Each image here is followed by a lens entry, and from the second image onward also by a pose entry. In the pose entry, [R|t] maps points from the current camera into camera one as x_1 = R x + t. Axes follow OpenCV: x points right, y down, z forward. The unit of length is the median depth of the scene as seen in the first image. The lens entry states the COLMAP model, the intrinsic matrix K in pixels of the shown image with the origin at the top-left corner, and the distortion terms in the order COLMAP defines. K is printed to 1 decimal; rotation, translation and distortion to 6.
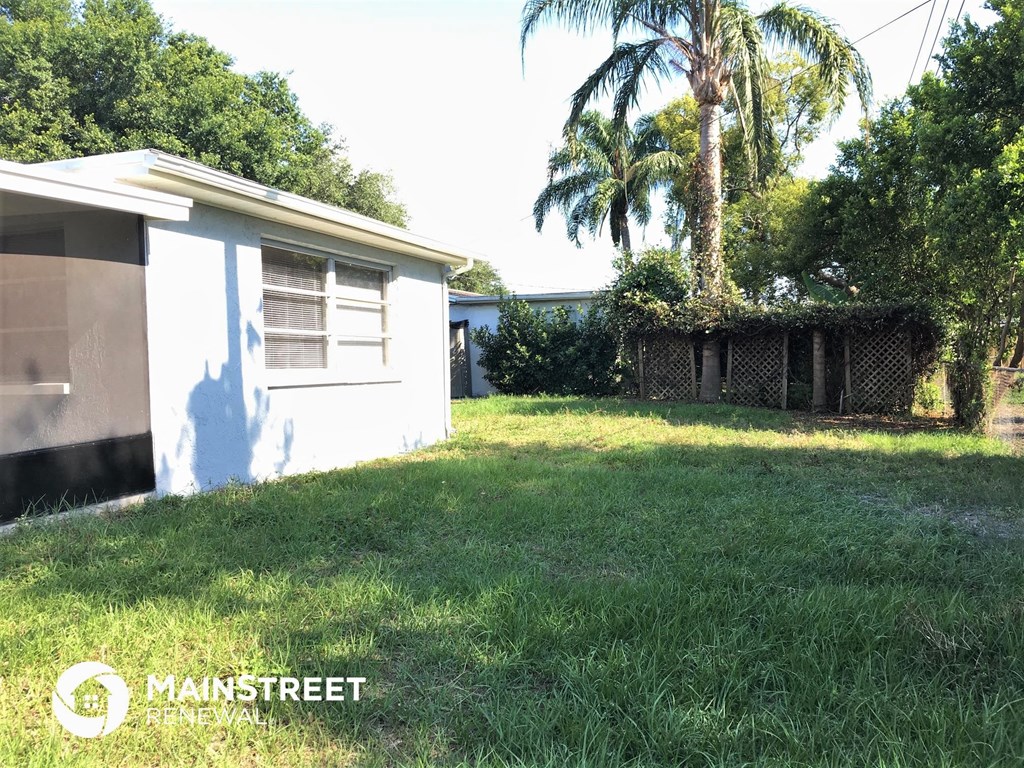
lens RADIAL K [[881.7, 0, 508.0], [0, 881.7, 388.8], [0, 0, 1]] dist [0.065138, -0.094686]
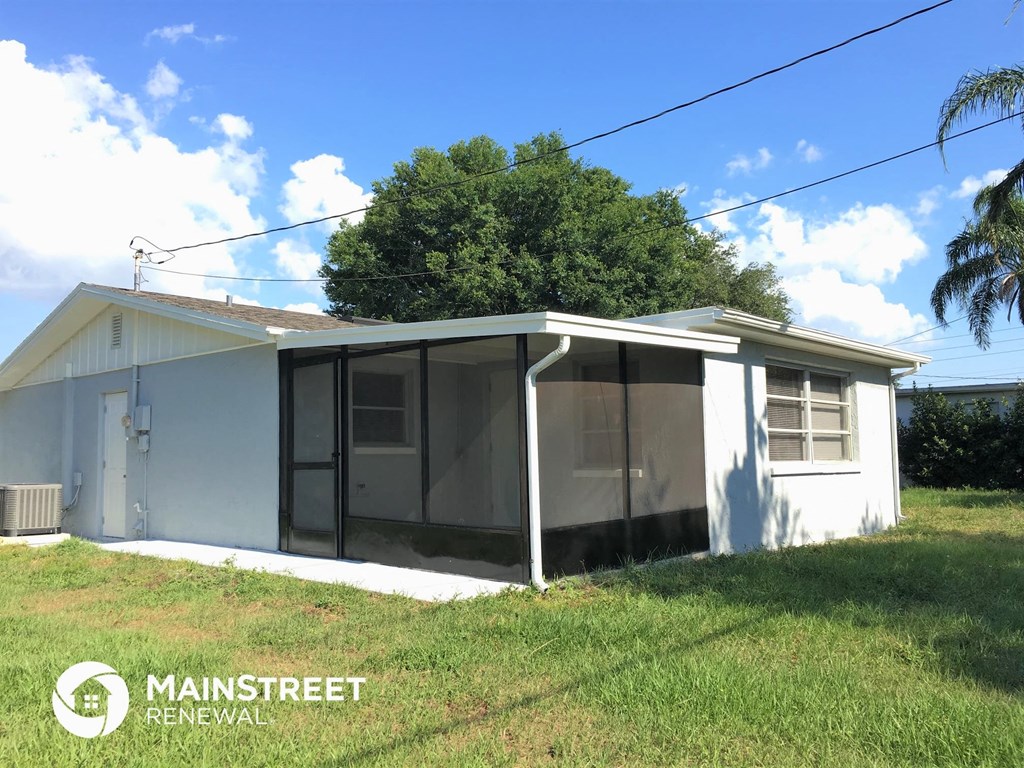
lens RADIAL K [[881.7, 0, 508.0], [0, 881.7, 388.8], [0, 0, 1]] dist [0.065138, -0.094686]
pose [[0.925092, -0.019107, -0.379262, -0.103675], [-0.018791, 0.995207, -0.095973, 0.002965], [0.379278, 0.095911, 0.920298, -0.244051]]
